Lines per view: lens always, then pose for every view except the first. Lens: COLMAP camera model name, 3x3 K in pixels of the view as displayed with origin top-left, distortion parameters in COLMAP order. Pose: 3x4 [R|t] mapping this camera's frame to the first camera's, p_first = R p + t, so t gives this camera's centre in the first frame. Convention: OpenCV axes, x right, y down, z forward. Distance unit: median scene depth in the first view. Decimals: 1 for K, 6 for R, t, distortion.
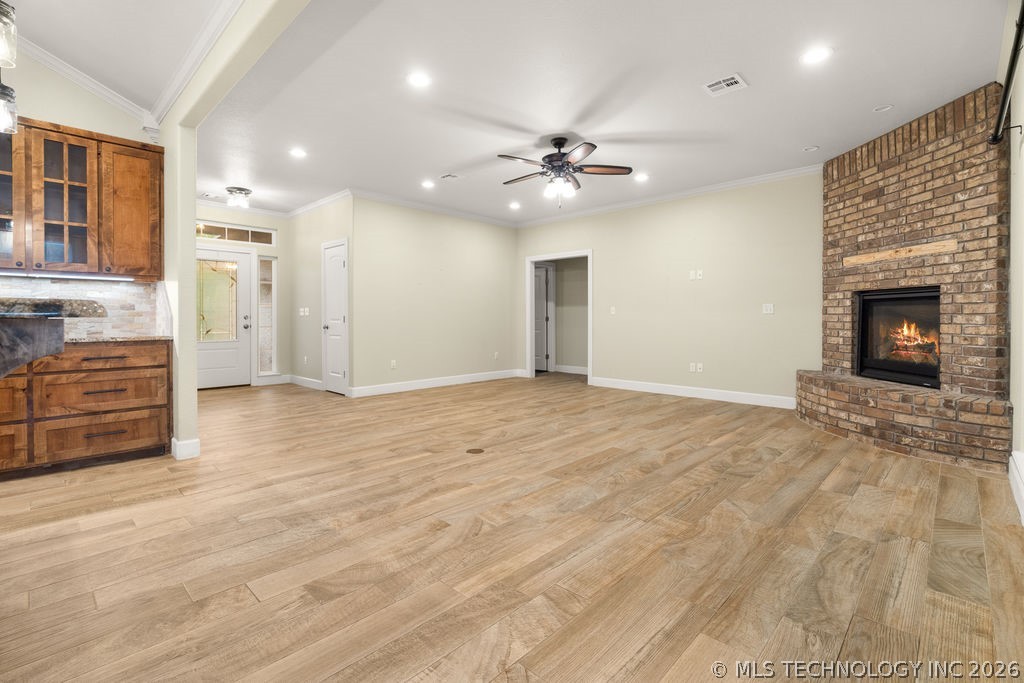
lens RADIAL K [[473.8, 0, 511.1], [0, 473.8, 316.5], [0, 0, 1]] dist [-0.001543, 0.000152]
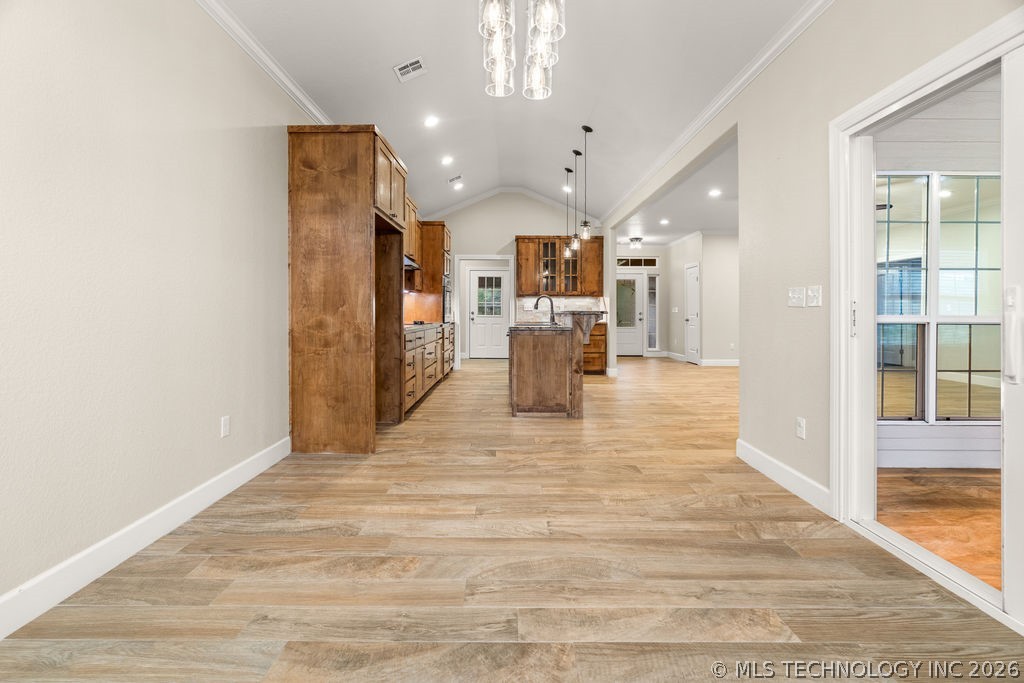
lens RADIAL K [[473.8, 0, 511.1], [0, 473.8, 316.5], [0, 0, 1]] dist [-0.001543, 0.000152]
pose [[0.702218, 0.007180, -0.711926, 0.560669], [-0.001116, 0.999959, 0.008984, -0.004301], [0.711961, -0.005514, 0.702197, -0.895786]]
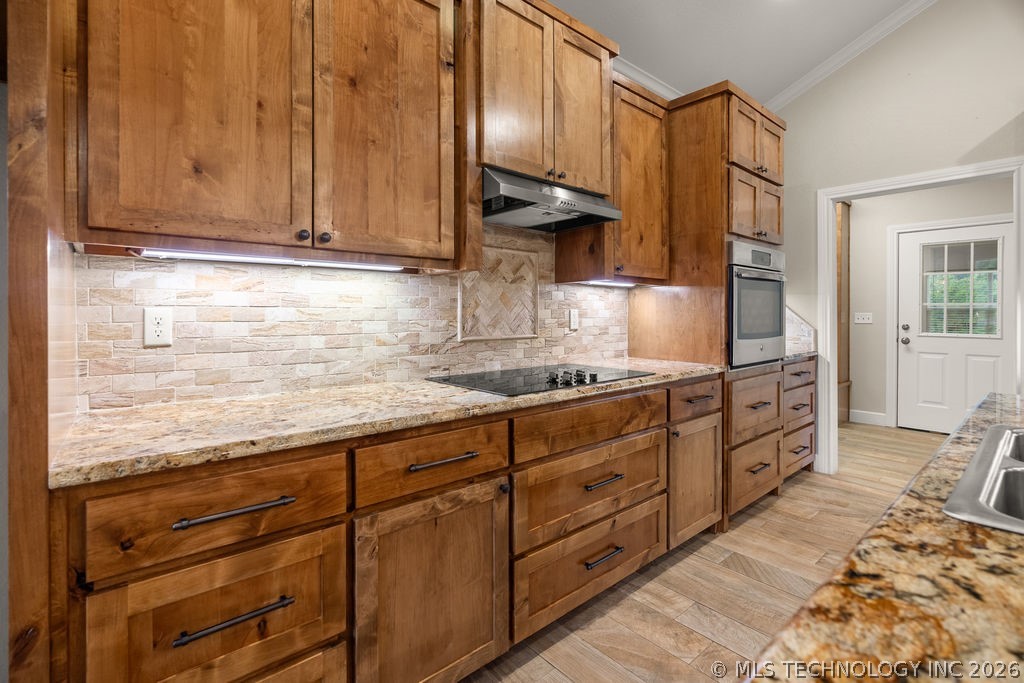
lens RADIAL K [[473.8, 0, 511.1], [0, 473.8, 316.5], [0, 0, 1]] dist [-0.001543, 0.000152]
pose [[-0.079586, 0.006438, -0.996807, -0.323245], [0.001415, 0.999979, 0.006345, -0.040860], [0.996827, -0.000905, -0.079594, 0.034885]]
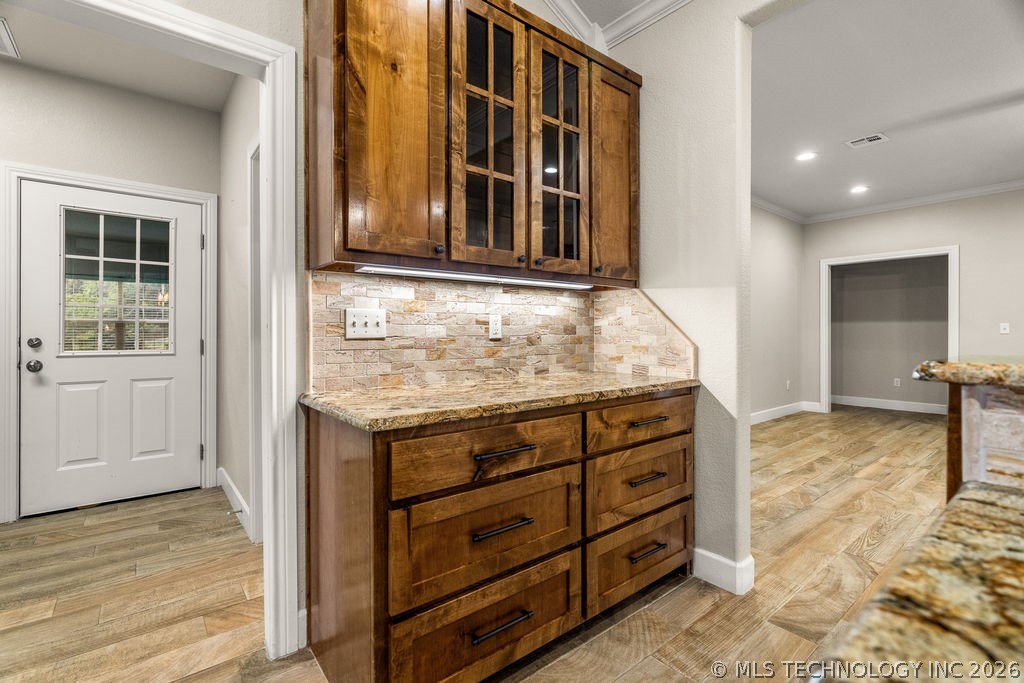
lens RADIAL K [[466.9, 0, 509.5], [0, 466.9, 327.3], [0, 0, 1]] dist [-0.013144, 0.004045]
pose [[0.992202, -0.001429, -0.124631, -0.882405], [0.000854, 0.999989, -0.004667, -0.022152], [0.124636, 0.004524, 0.992192, 0.386288]]
